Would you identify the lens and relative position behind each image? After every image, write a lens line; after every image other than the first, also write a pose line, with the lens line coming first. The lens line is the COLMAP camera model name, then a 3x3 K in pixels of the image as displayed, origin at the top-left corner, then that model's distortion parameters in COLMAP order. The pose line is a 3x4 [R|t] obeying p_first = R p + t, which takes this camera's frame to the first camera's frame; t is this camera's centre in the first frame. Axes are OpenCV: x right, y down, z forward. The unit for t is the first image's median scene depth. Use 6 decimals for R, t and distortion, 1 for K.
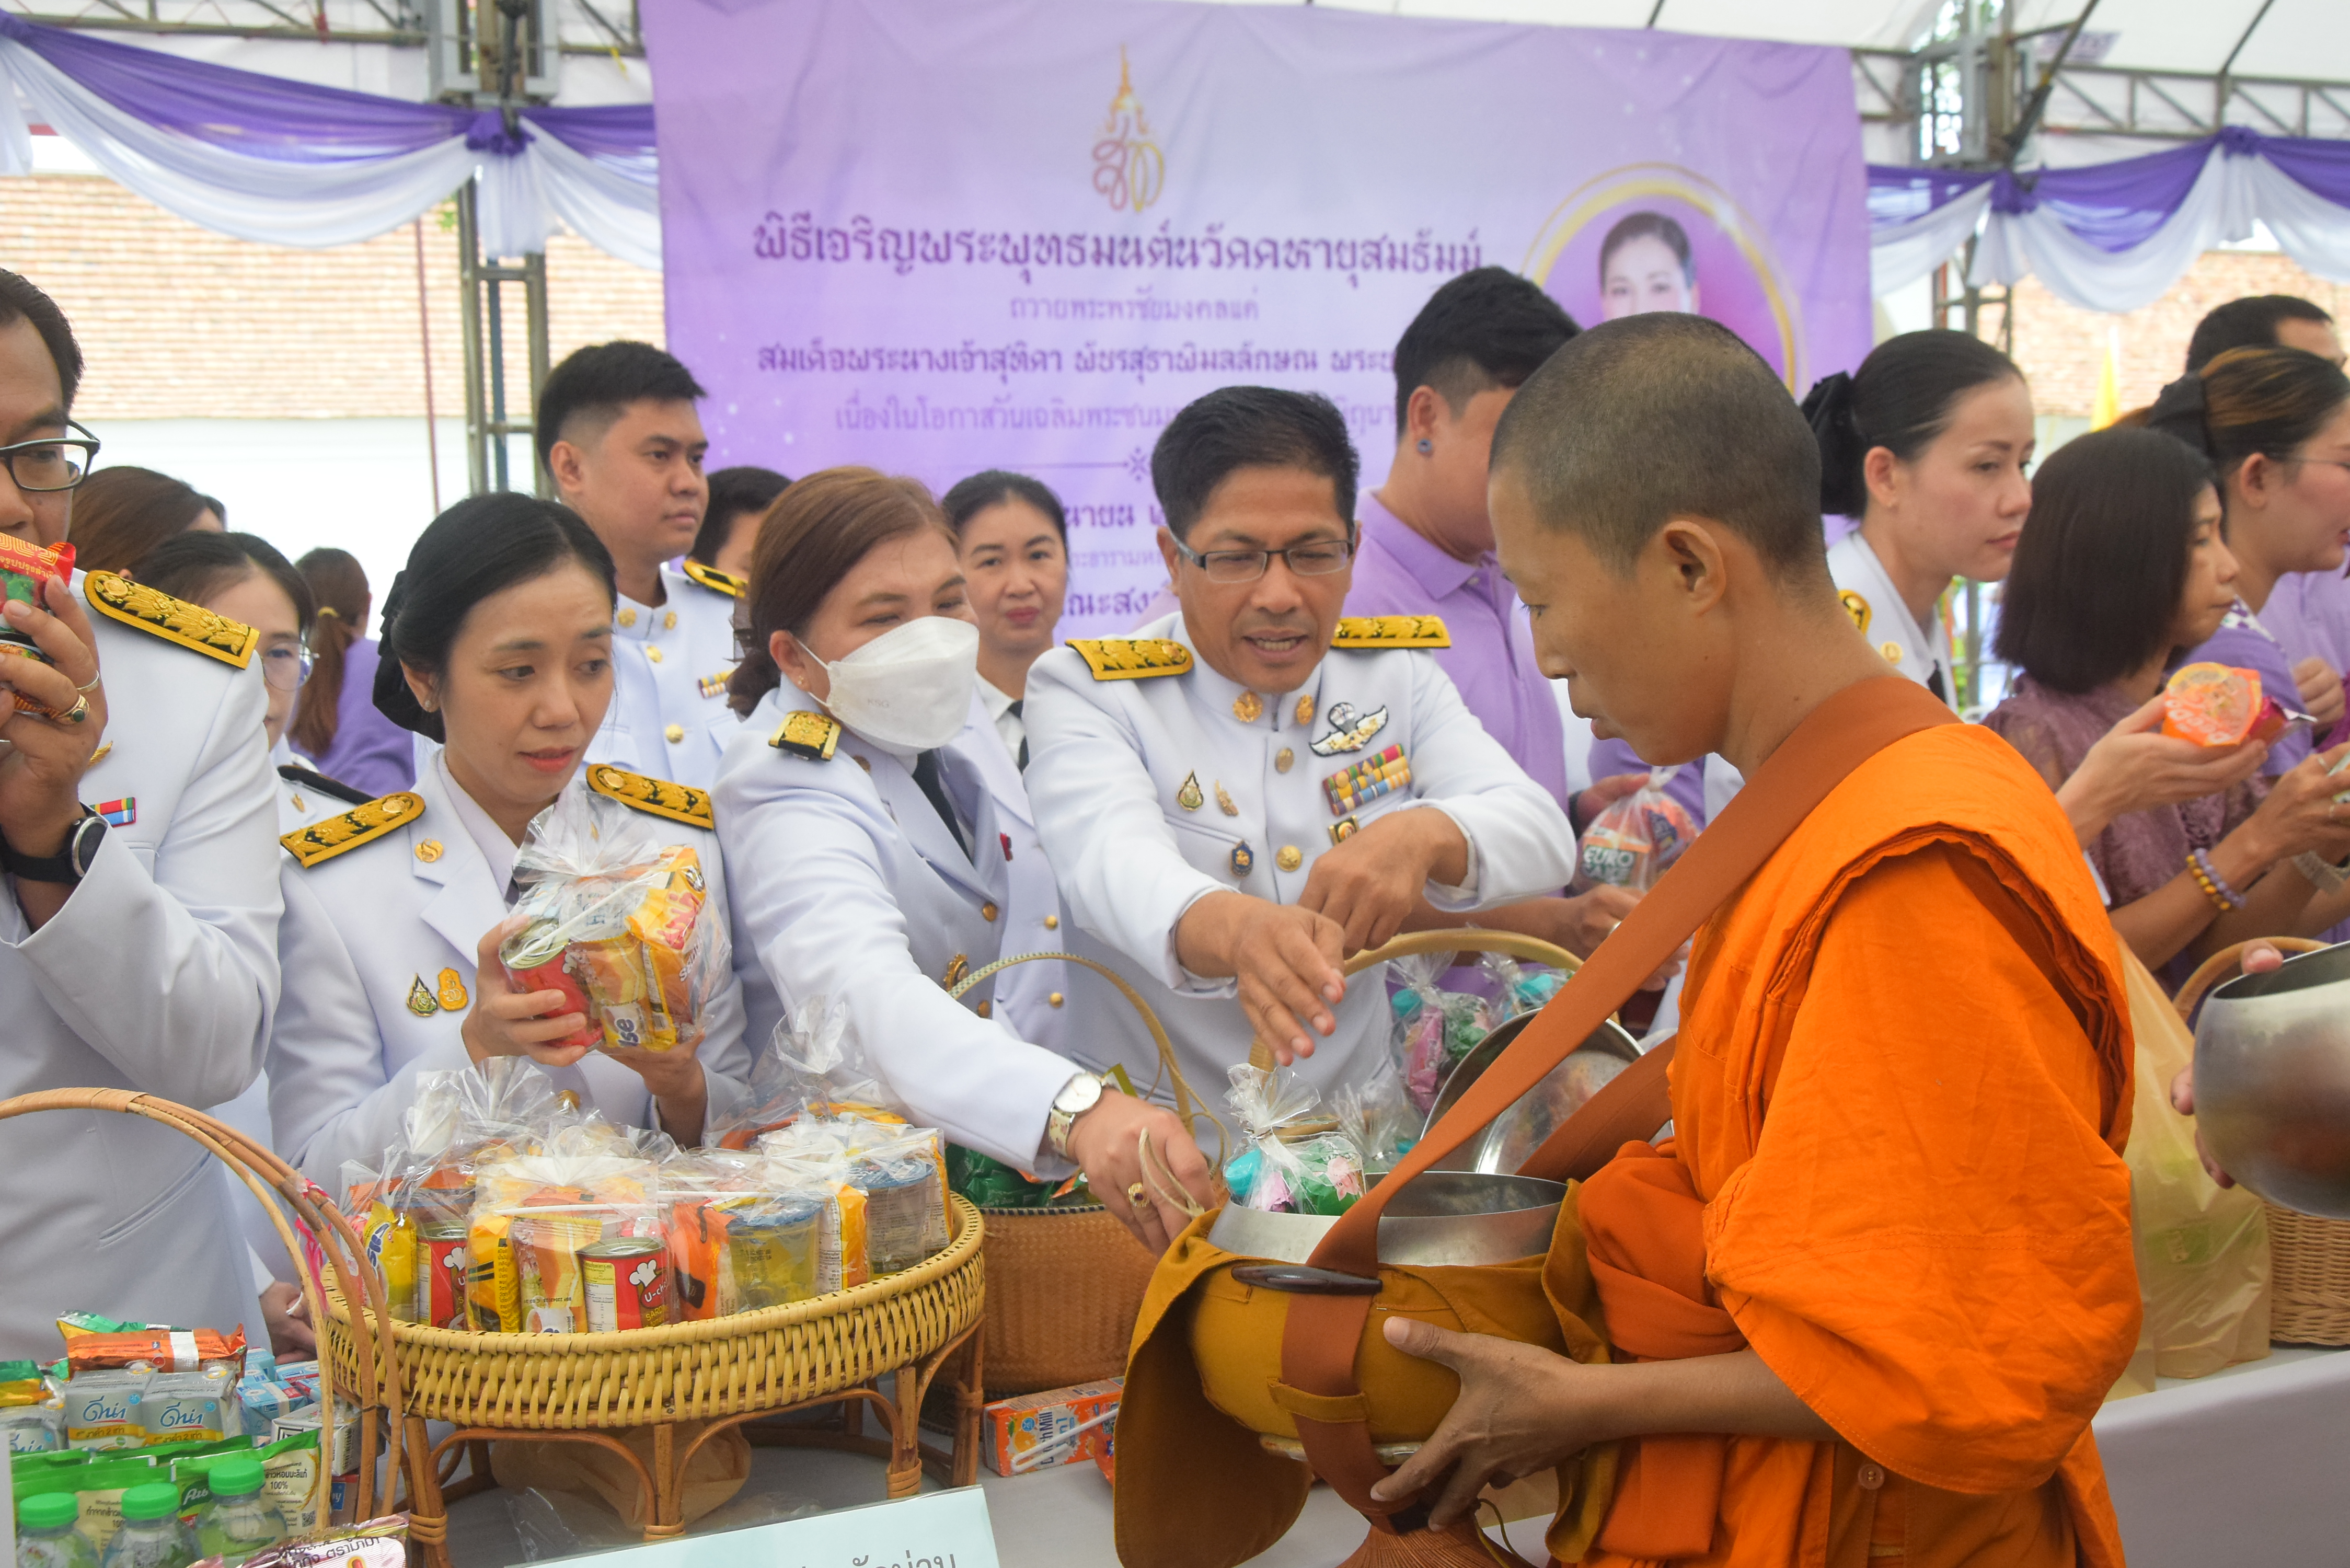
lens RADIAL K [[2706.3, 0, 1175.0], [0, 2706.3, 784.0], [0, 0, 1]] dist [-0.057196, 0.147925]
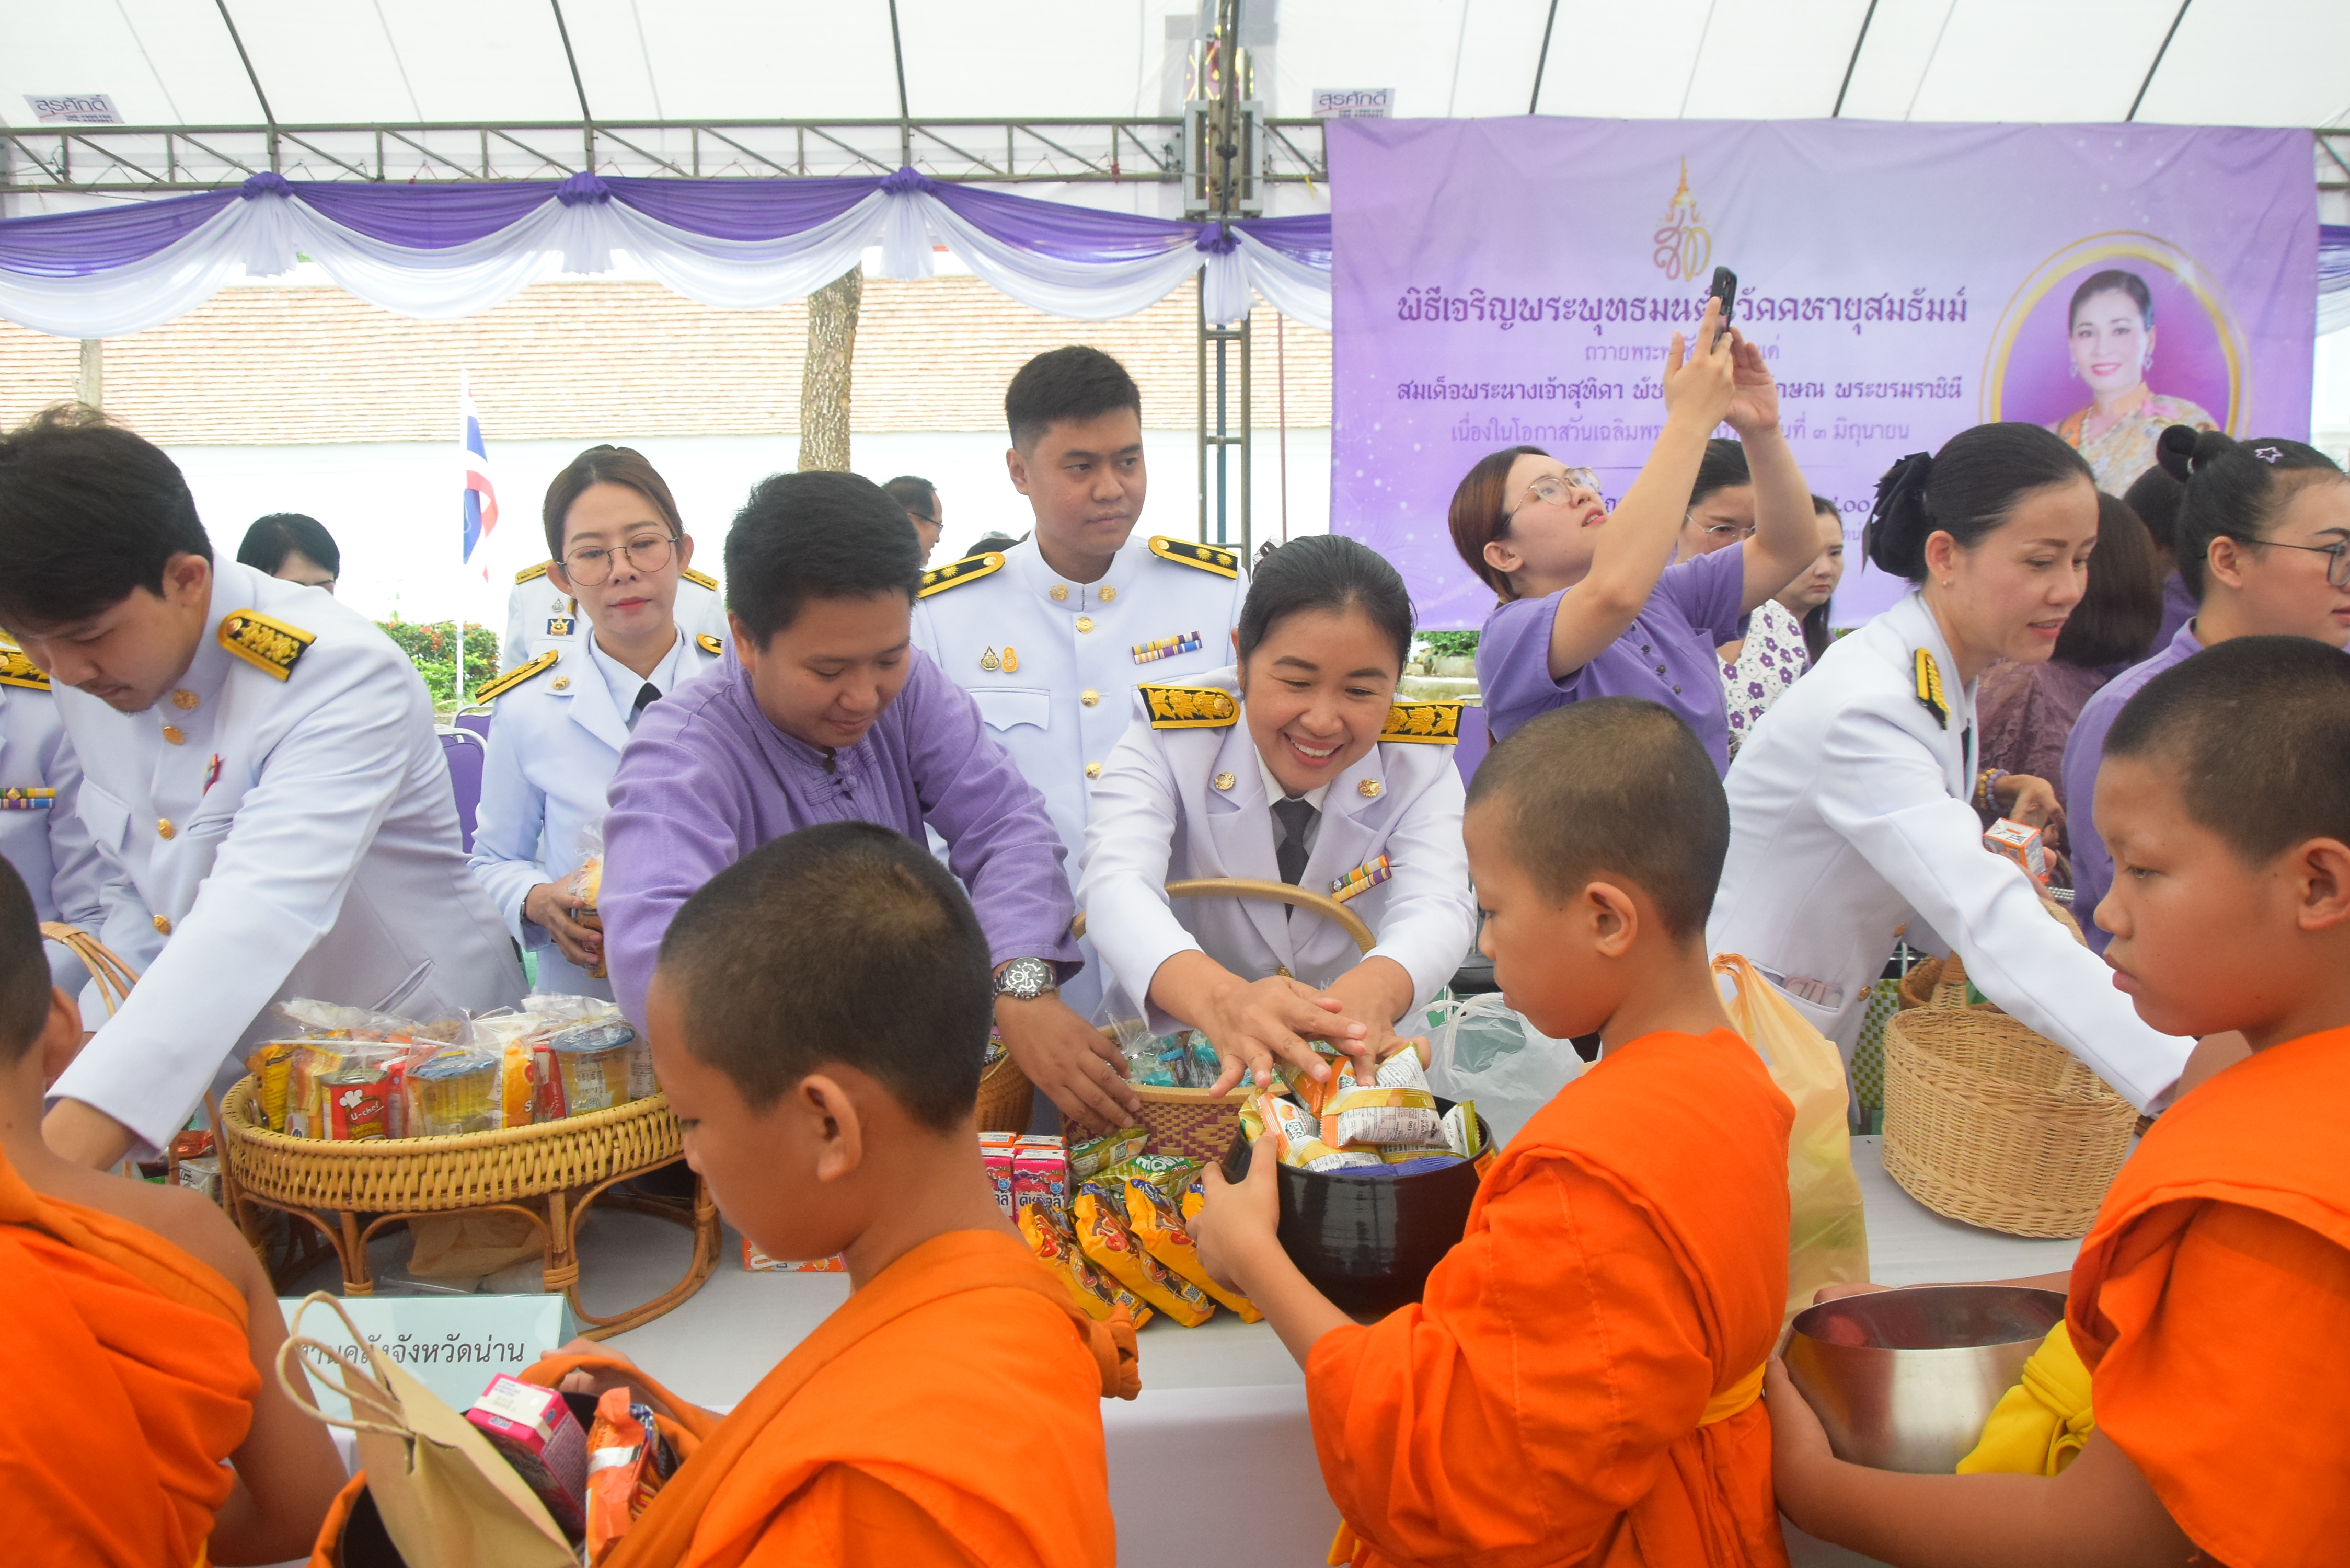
lens RADIAL K [[1796.7, 0, 1175.0], [0, 1796.7, 784.0], [0, 0, 1]] dist [-0.046198, 0.012947]
pose [[0.928323, 0.069234, -0.365270, 0.094752], [-0.046303, 0.996388, 0.071178, -0.011487], [0.368879, -0.049163, 0.928176, 0.060537]]
